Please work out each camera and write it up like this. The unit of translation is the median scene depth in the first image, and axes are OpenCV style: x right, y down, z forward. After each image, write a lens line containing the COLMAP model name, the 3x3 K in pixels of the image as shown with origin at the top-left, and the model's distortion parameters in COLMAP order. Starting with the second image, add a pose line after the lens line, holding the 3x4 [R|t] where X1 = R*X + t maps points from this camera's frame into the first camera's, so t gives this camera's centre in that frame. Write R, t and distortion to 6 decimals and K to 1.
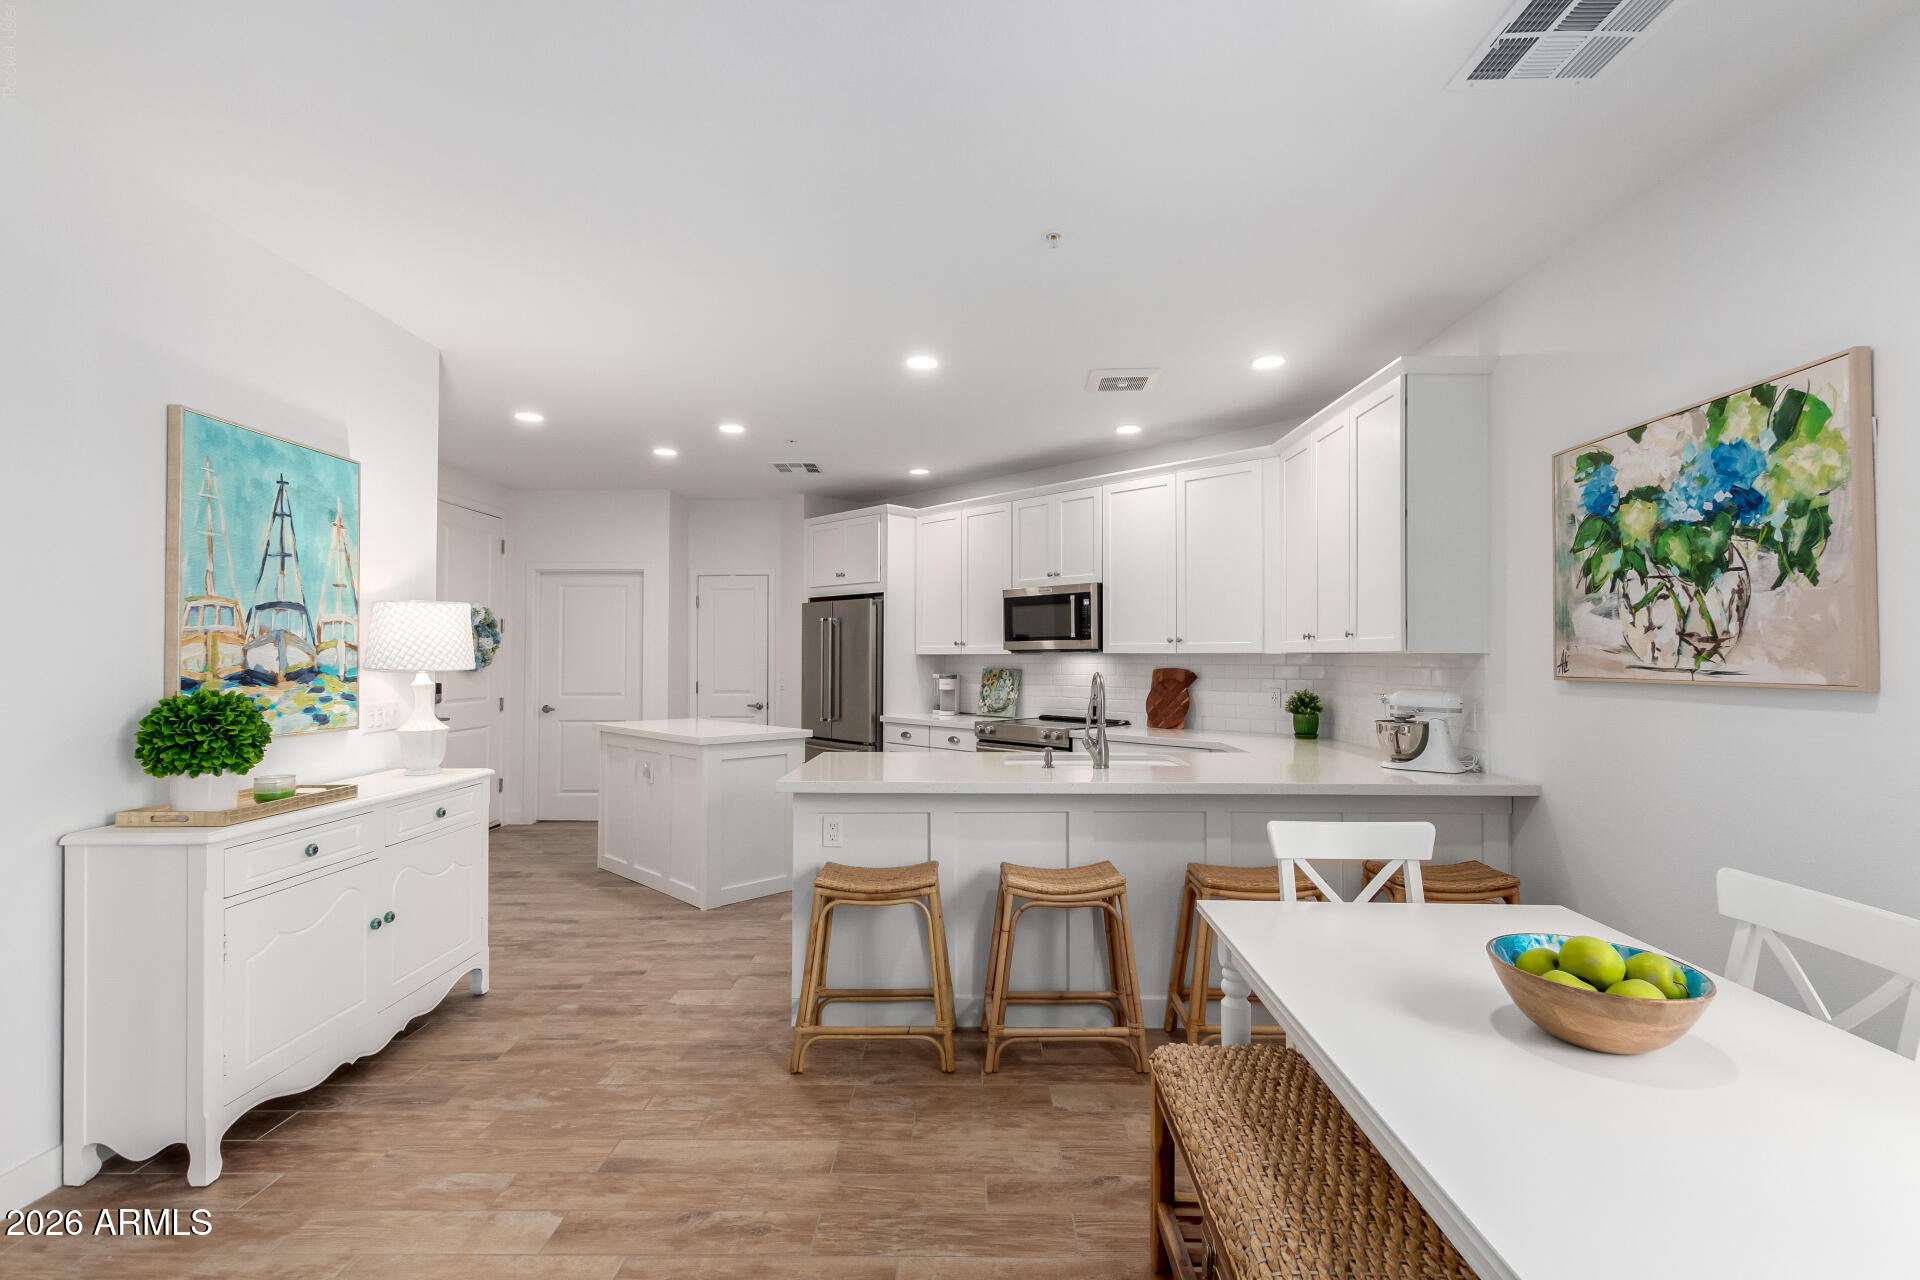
lens RADIAL K [[874.1, 0, 964.6], [0, 874.1, 648.0], [0, 0, 1]] dist [0.004595, -0.000800]
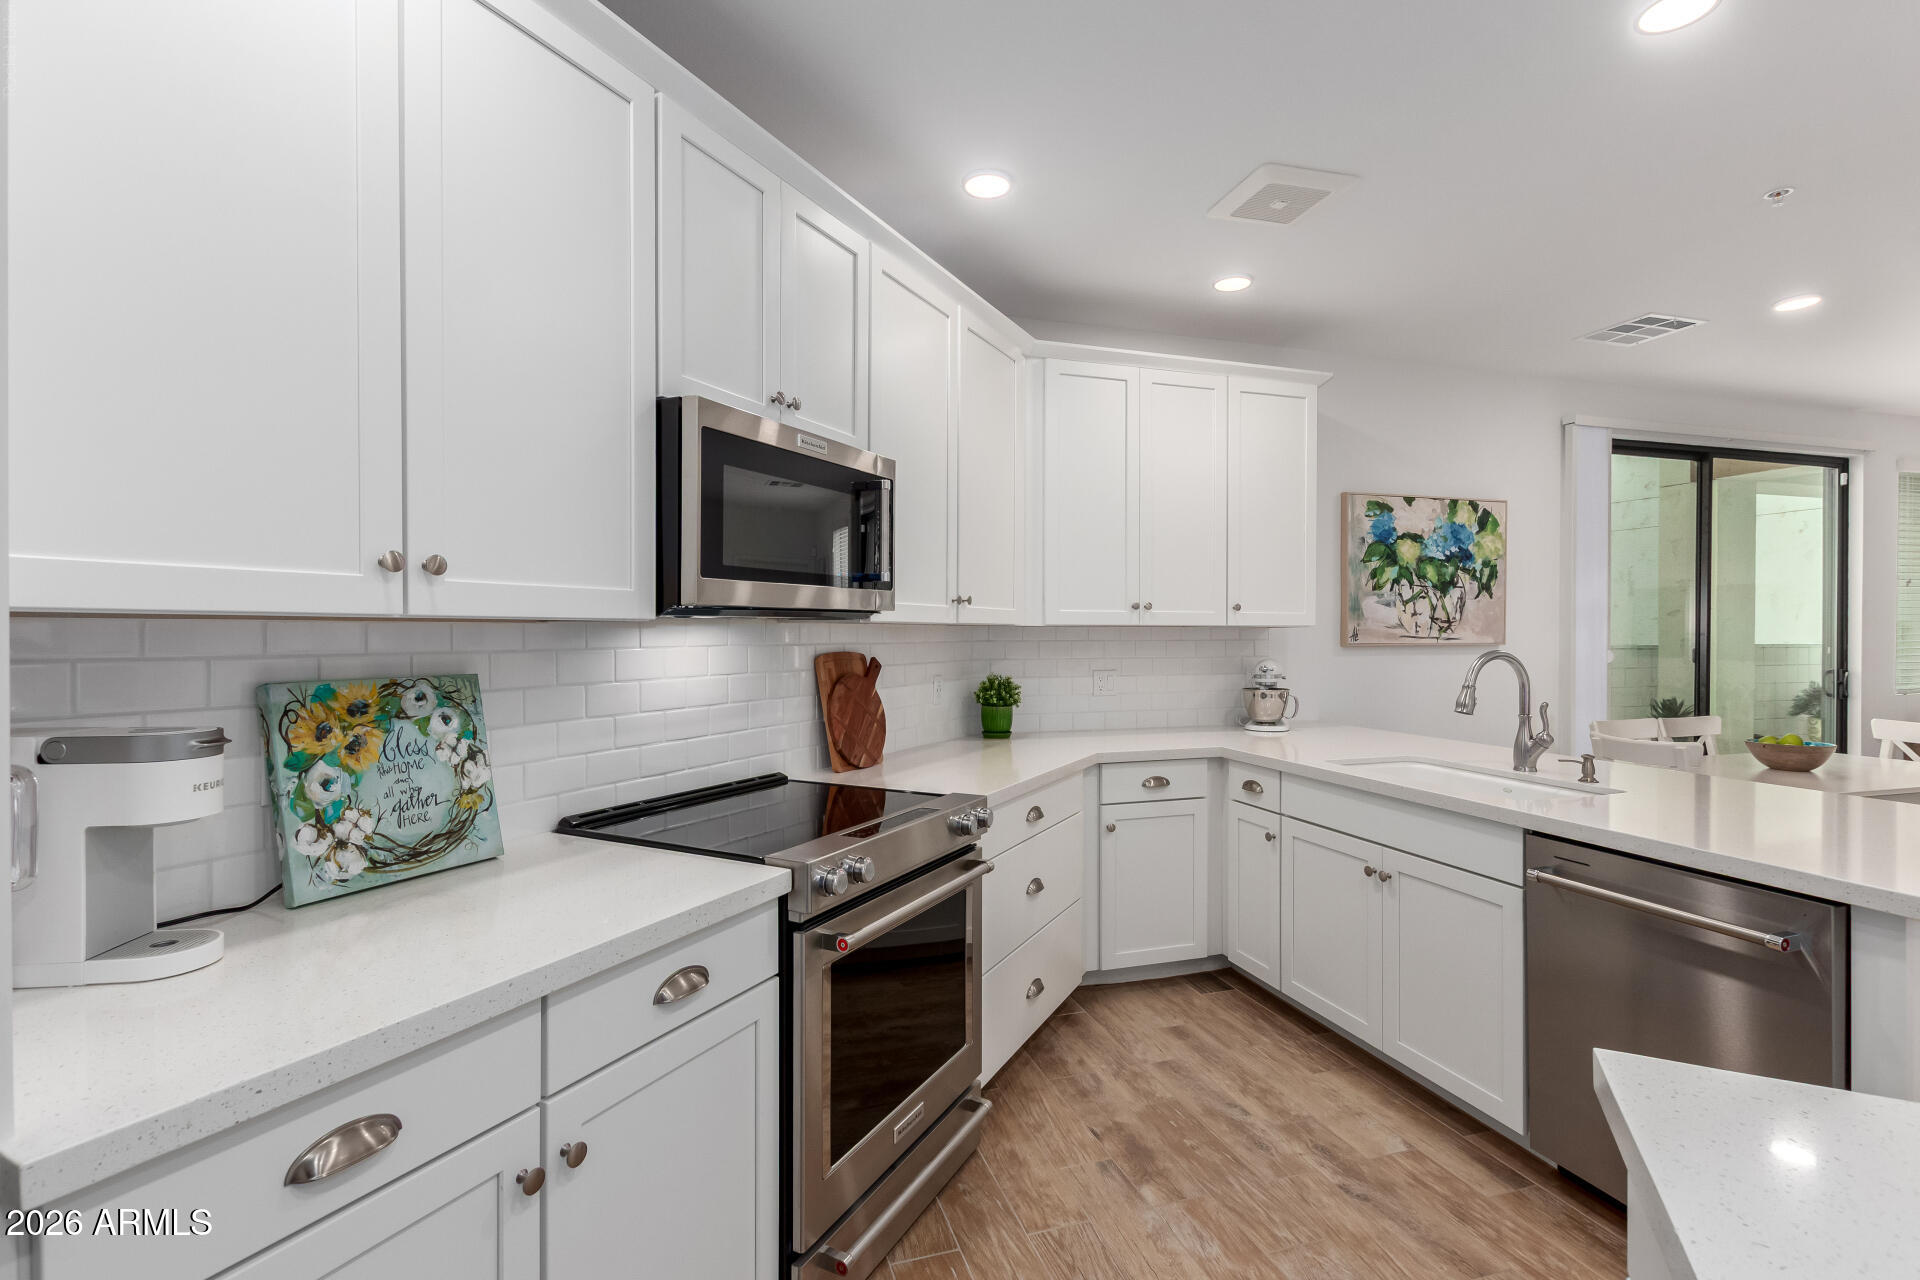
lens RADIAL K [[874.1, 0, 956.1], [0, 874.1, 639.2], [0, 0, 1]] dist [0.004595, -0.000800]
pose [[-0.301753, -0.008722, 0.953346, -0.457041], [-0.010022, 0.999932, 0.005976, 0.019457], [-0.953333, -0.007751, -0.301820, 1.789094]]
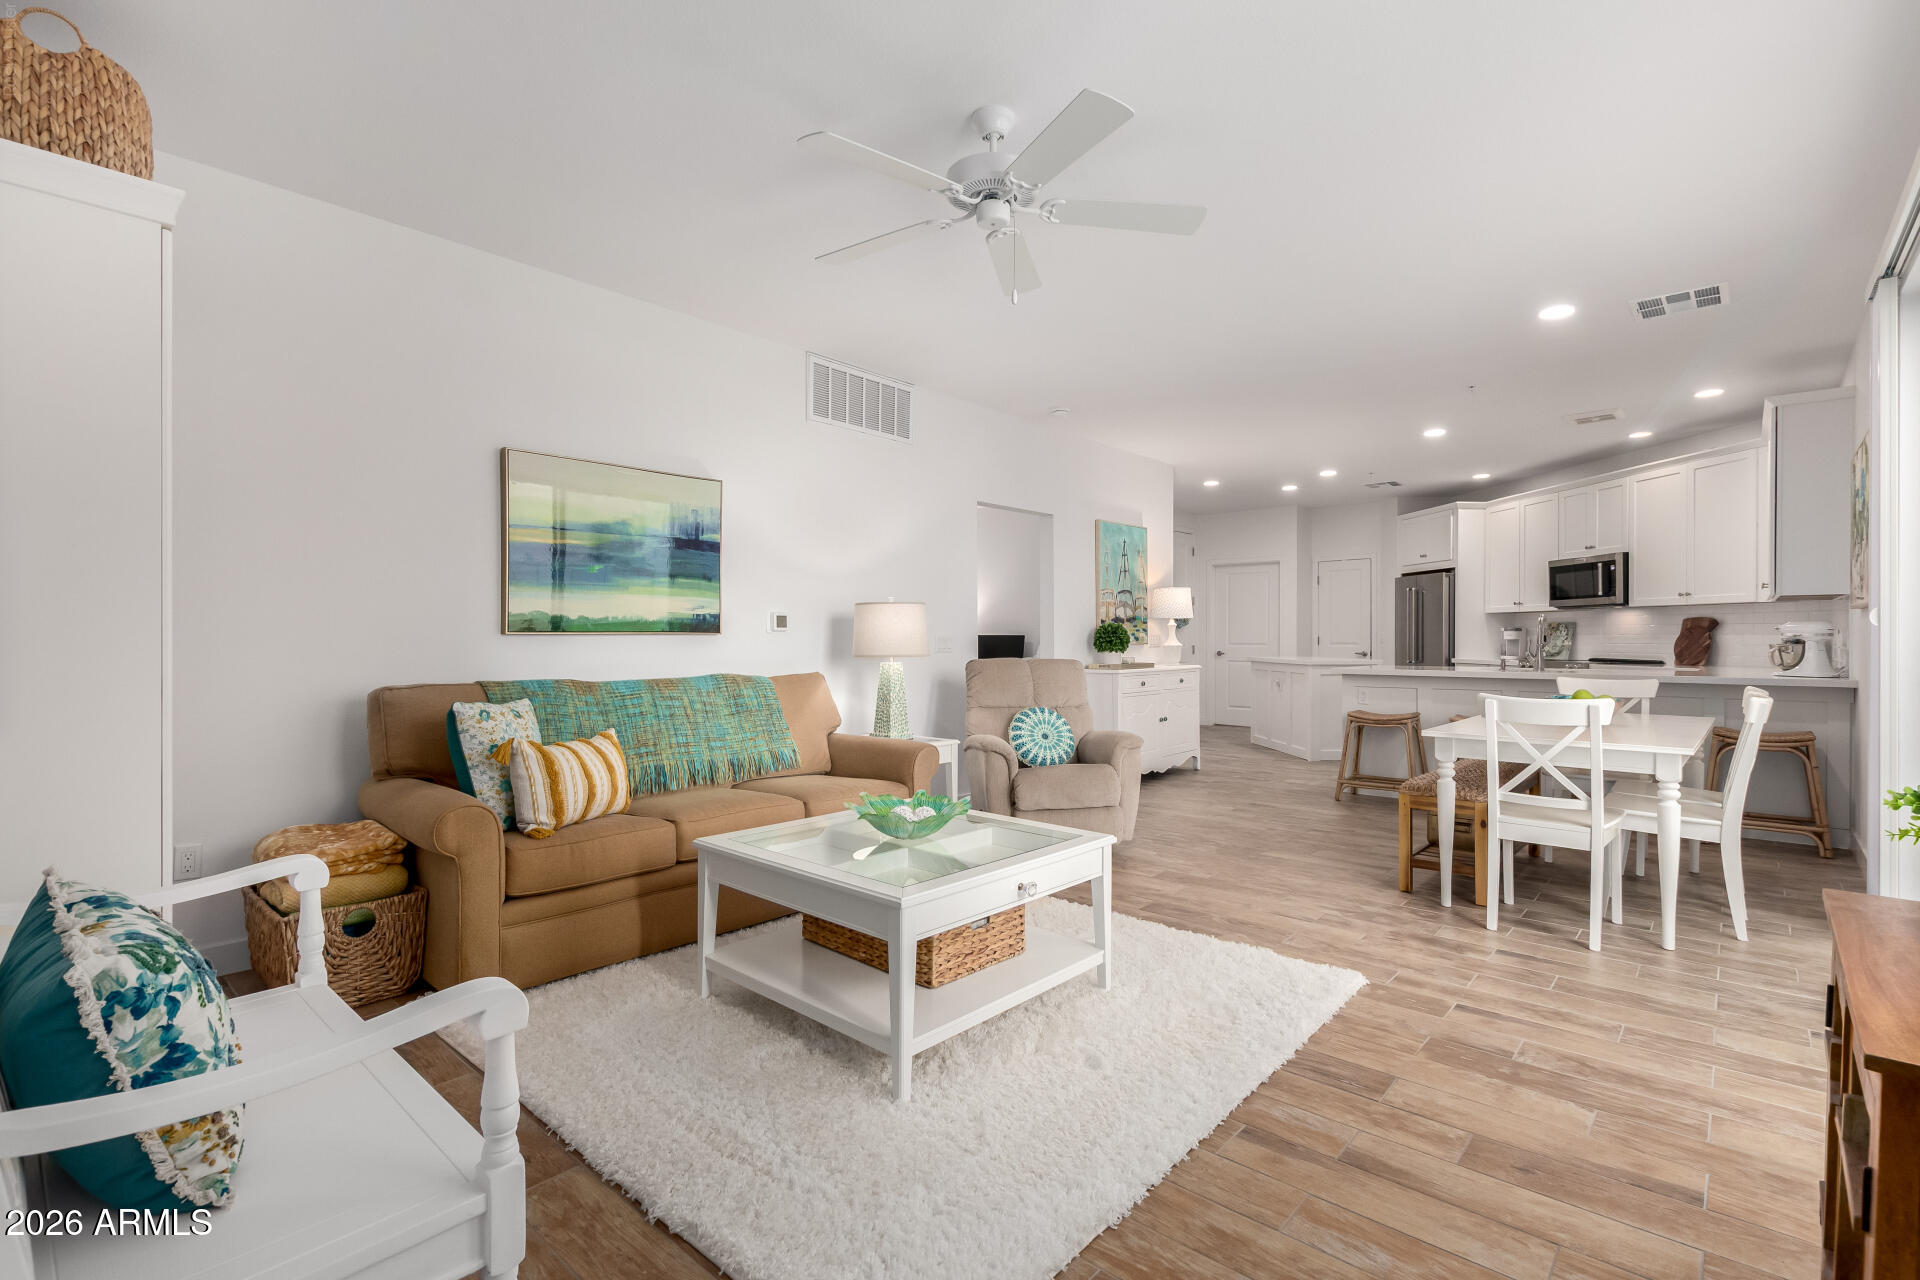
lens RADIAL K [[874.1, 0, 966.2], [0, 874.1, 641.3], [0, 0, 1]] dist [0.004595, -0.000800]
pose [[0.753963, 0.000078, -0.656916, 0.441730], [0.011381, 0.999848, 0.013181, 0.047352], [0.656818, -0.017415, 0.753848, -1.009413]]
